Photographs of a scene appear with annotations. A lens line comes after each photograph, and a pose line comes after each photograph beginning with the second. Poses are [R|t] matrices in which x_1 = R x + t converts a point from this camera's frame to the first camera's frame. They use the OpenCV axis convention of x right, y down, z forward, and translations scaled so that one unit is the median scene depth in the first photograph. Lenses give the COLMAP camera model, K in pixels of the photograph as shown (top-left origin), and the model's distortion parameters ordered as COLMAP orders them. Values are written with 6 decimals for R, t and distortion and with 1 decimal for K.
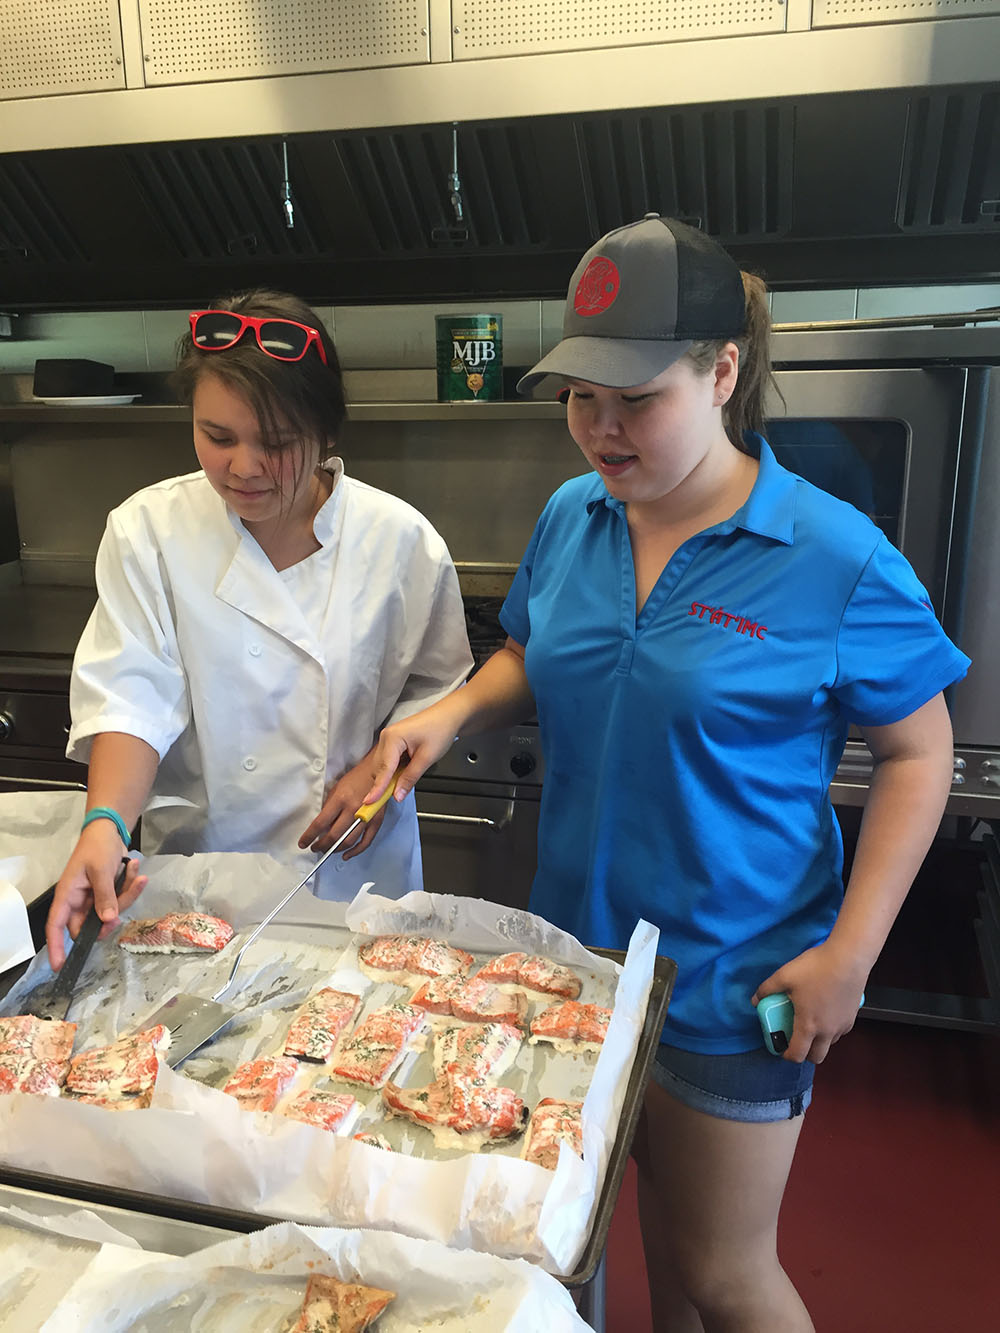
lens RADIAL K [[1136.7, 0, 500.0], [0, 1136.7, 666.5], [0, 0, 1]] dist [0.107290, -0.171584]
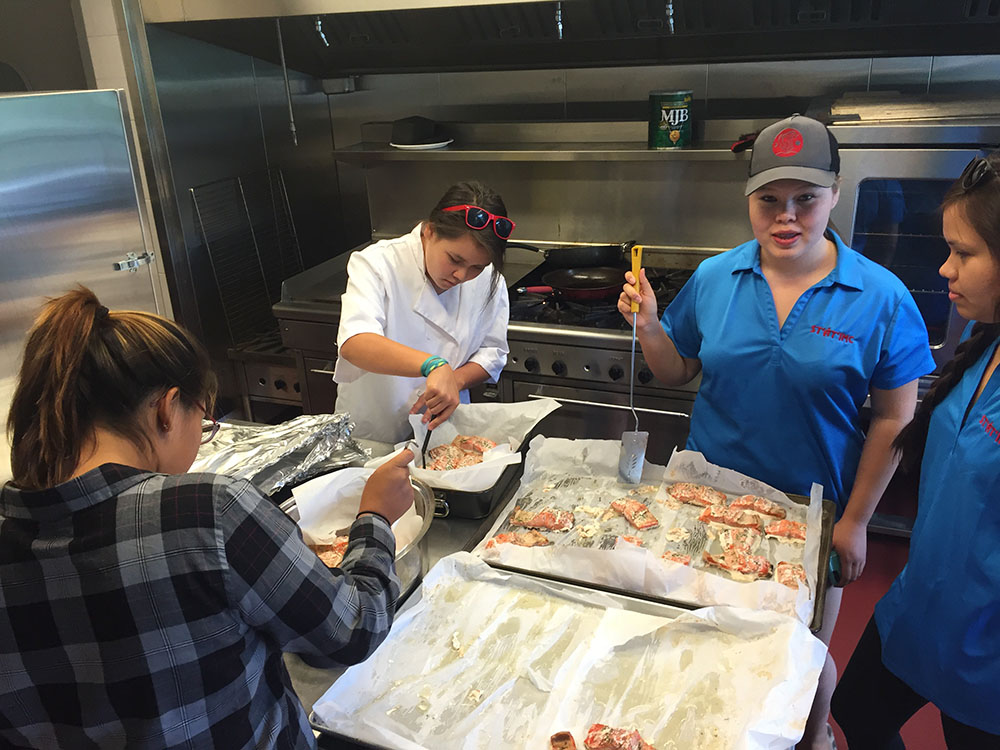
lens RADIAL K [[852.7, 0, 500.0], [0, 852.7, 375.0], [0, 0, 1]] dist [0.107290, -0.171584]
pose [[0.992240, 0.020945, -0.122563, -0.231949], [-0.006540, 0.993137, 0.116777, -0.127734], [0.124167, -0.115069, 0.985567, -0.499526]]
